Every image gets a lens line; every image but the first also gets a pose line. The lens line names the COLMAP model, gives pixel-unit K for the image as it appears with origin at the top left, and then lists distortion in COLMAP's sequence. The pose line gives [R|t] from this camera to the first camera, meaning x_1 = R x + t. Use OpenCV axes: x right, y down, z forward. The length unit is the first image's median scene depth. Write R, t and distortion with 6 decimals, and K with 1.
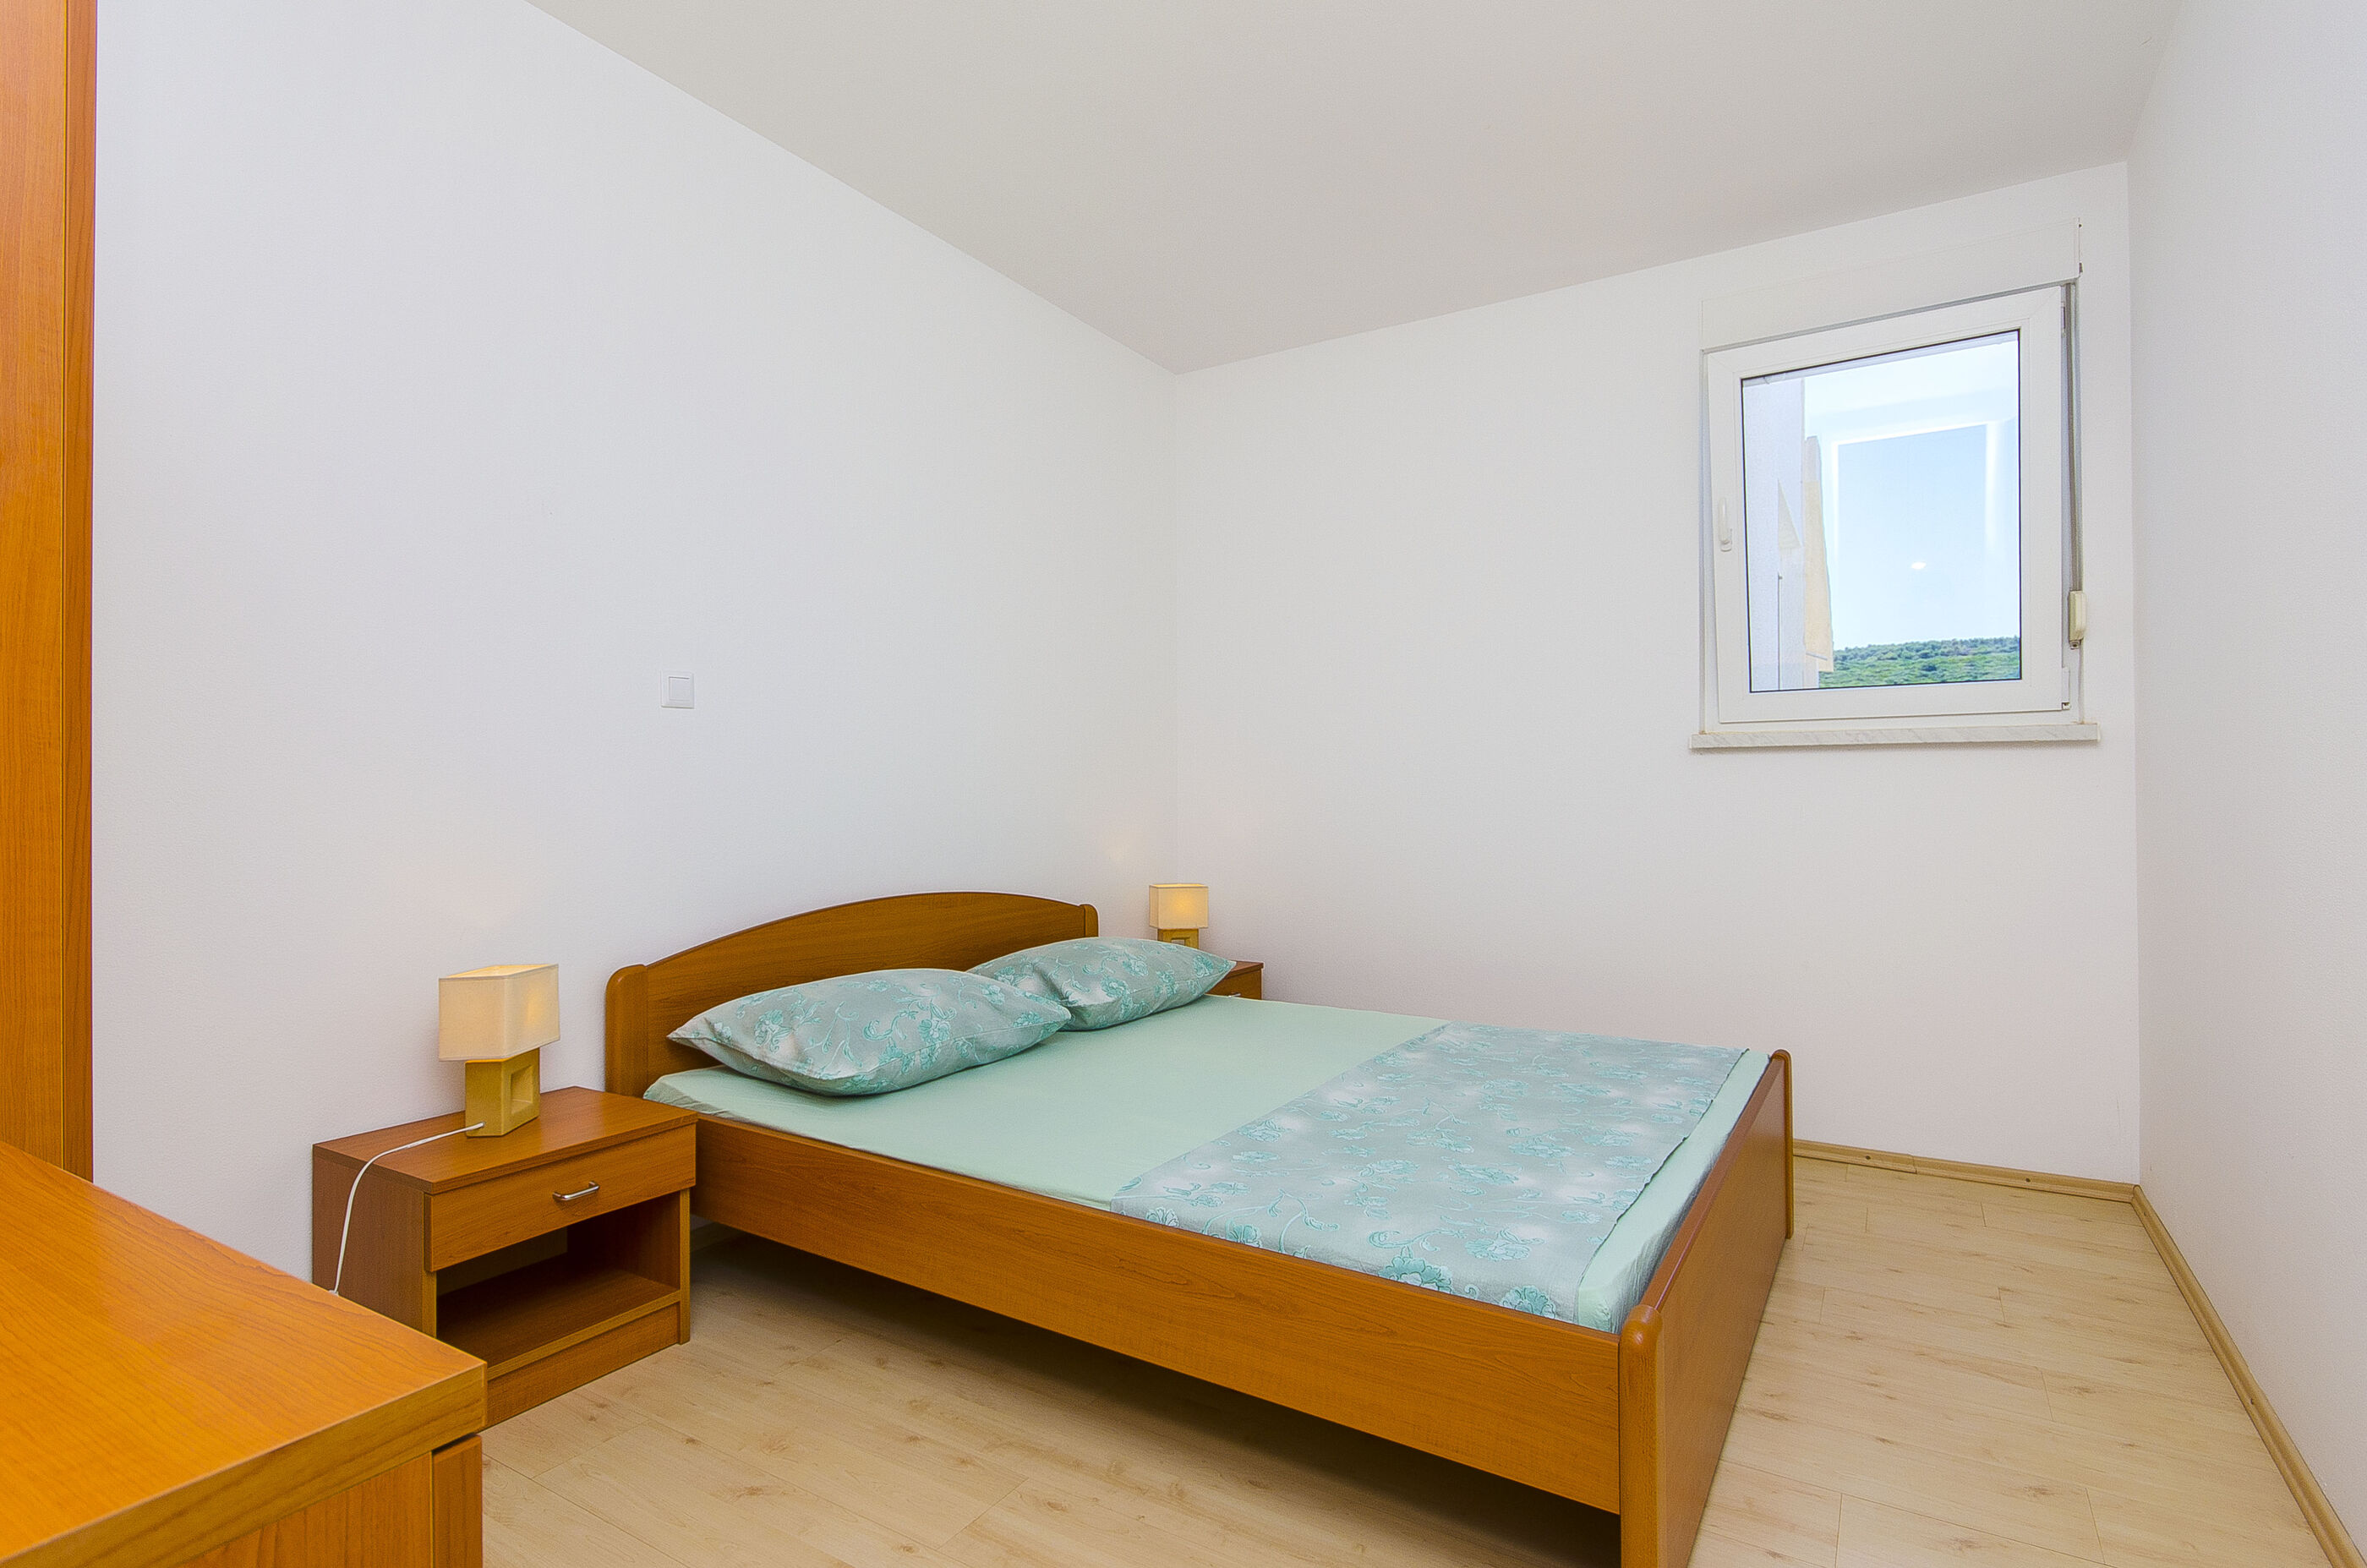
lens RADIAL K [[1148.9, 0, 1183.5], [0, 1148.9, 784.0], [0, 0, 1]] dist [0.001280, 0.000068]
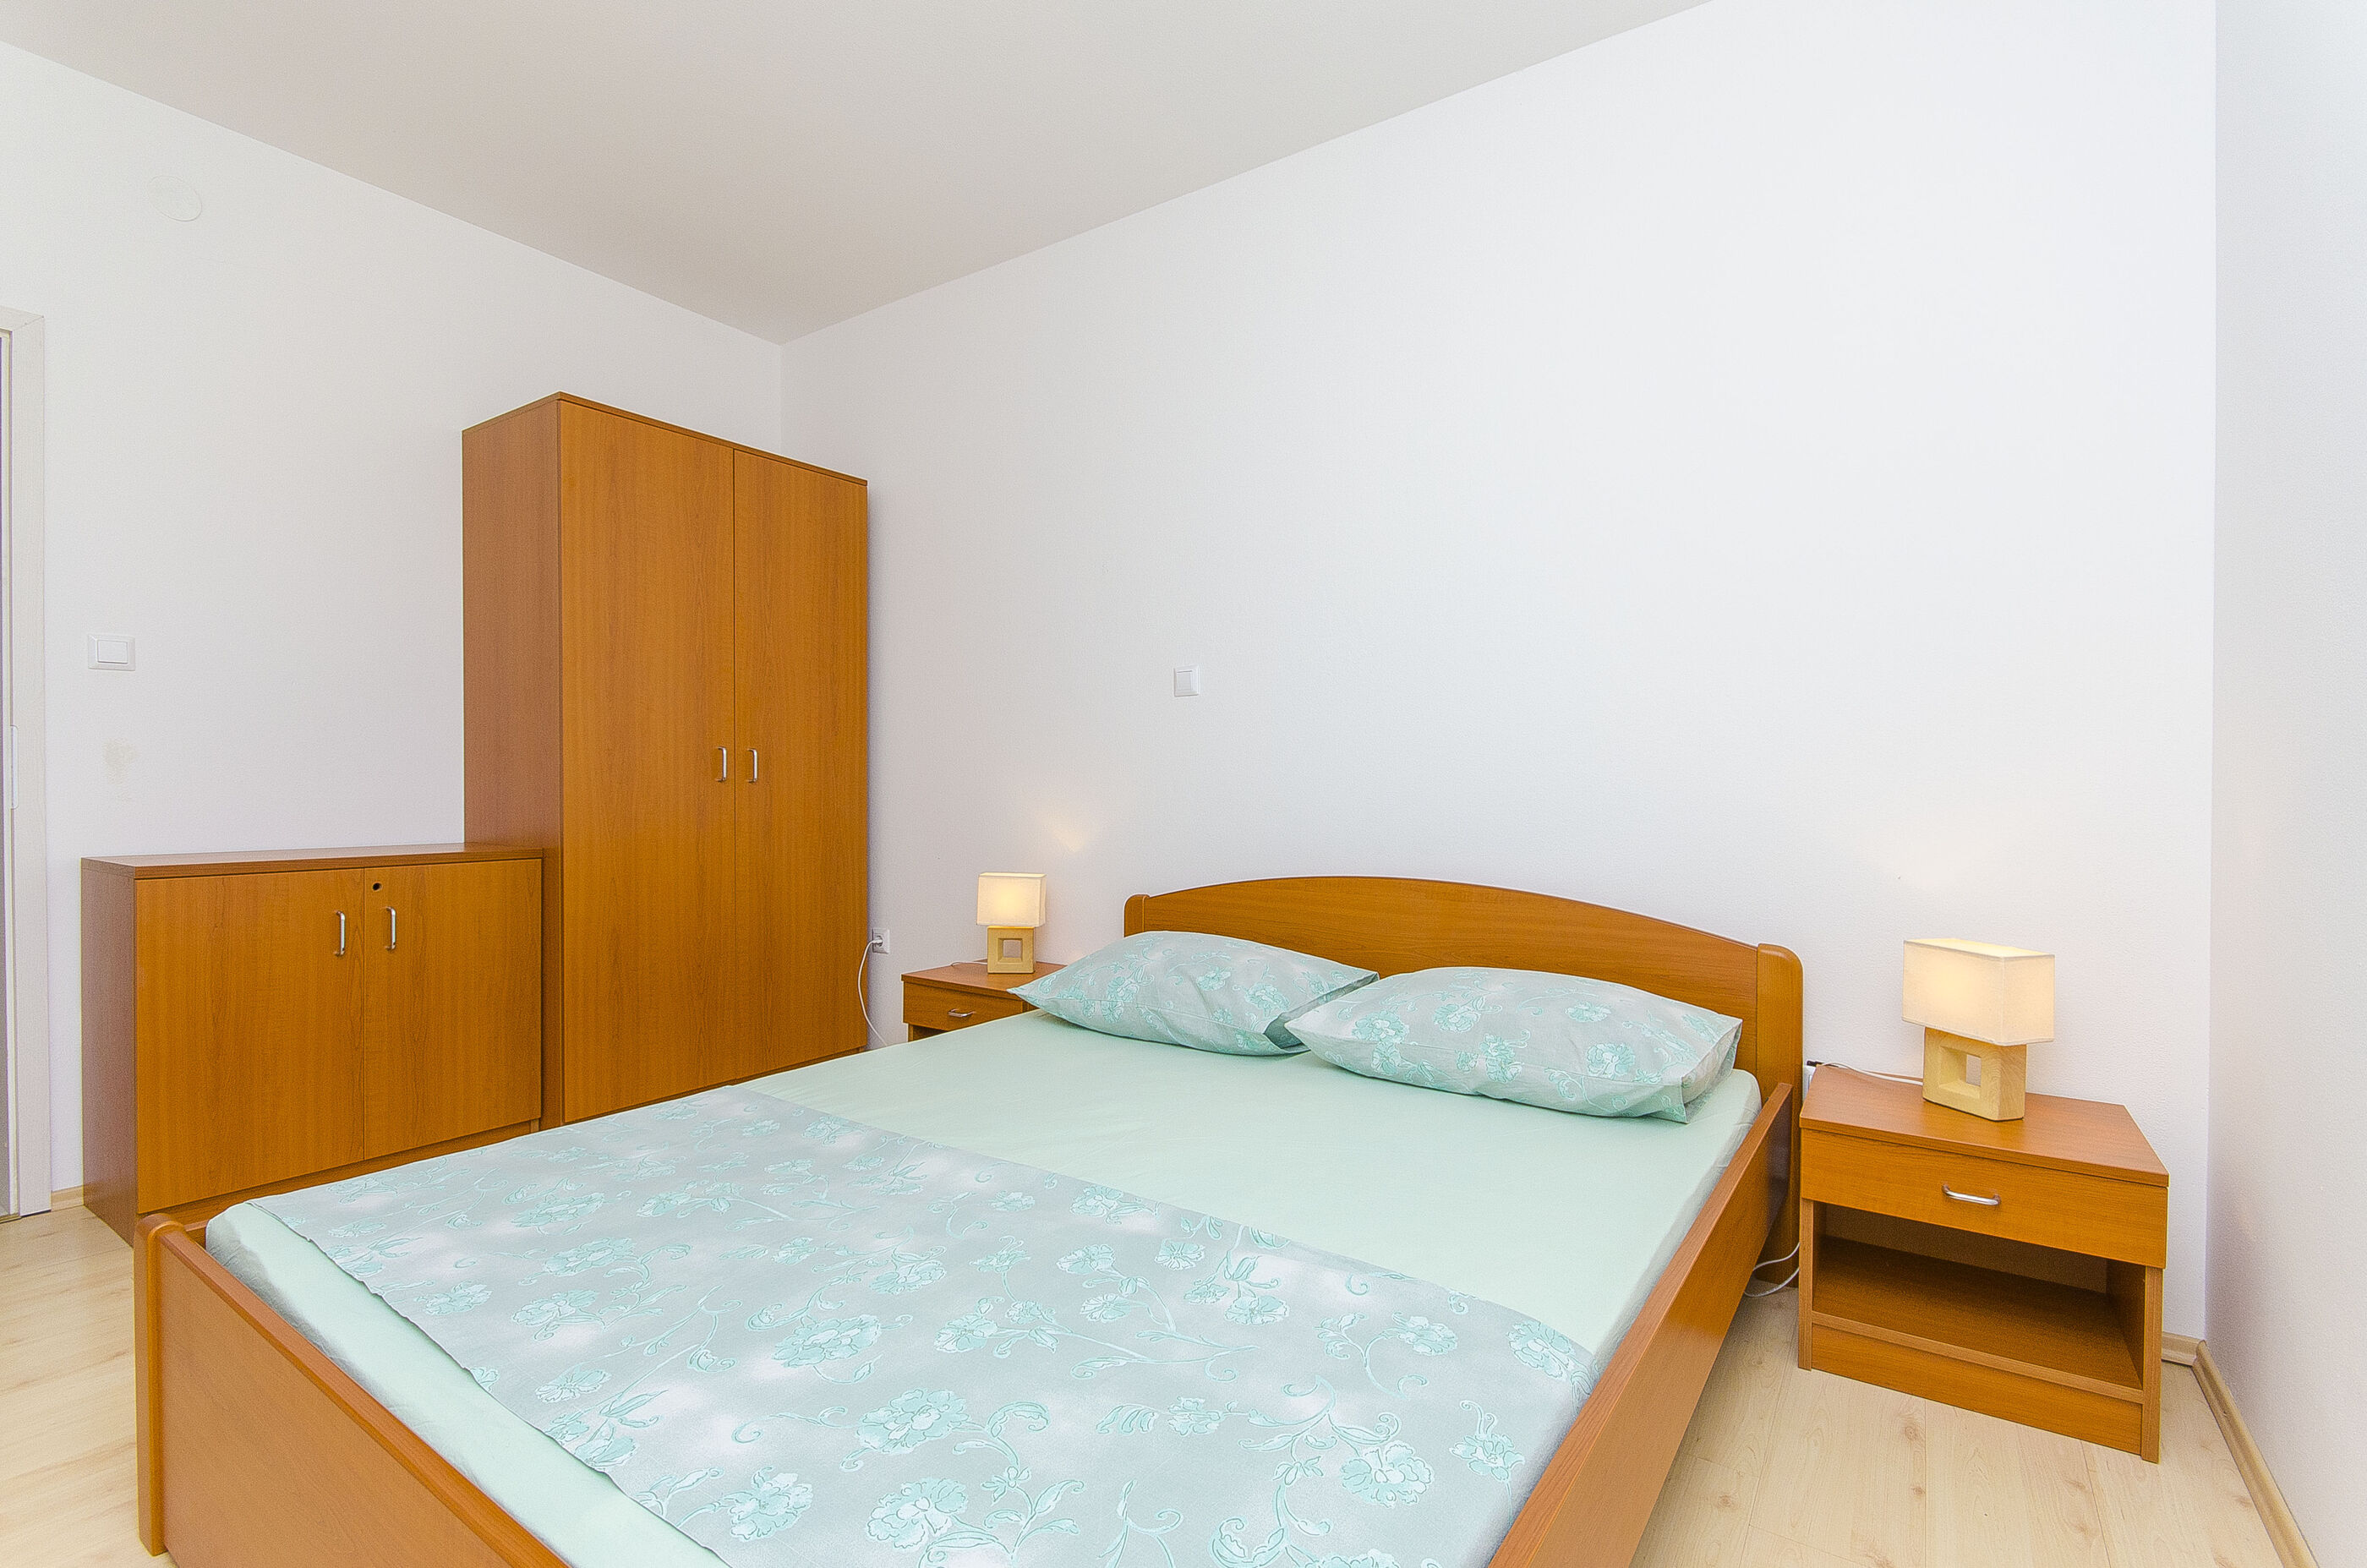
lens RADIAL K [[947.0, 0, 1183.5], [0, 947.0, 784.0], [0, 0, 1]] dist [-0.001037, -0.000210]
pose [[0.027204, 0.014452, -0.999525, 0.666913], [0.004897, 0.999882, 0.014591, -0.001026], [0.999618, -0.005292, 0.027130, 0.973257]]
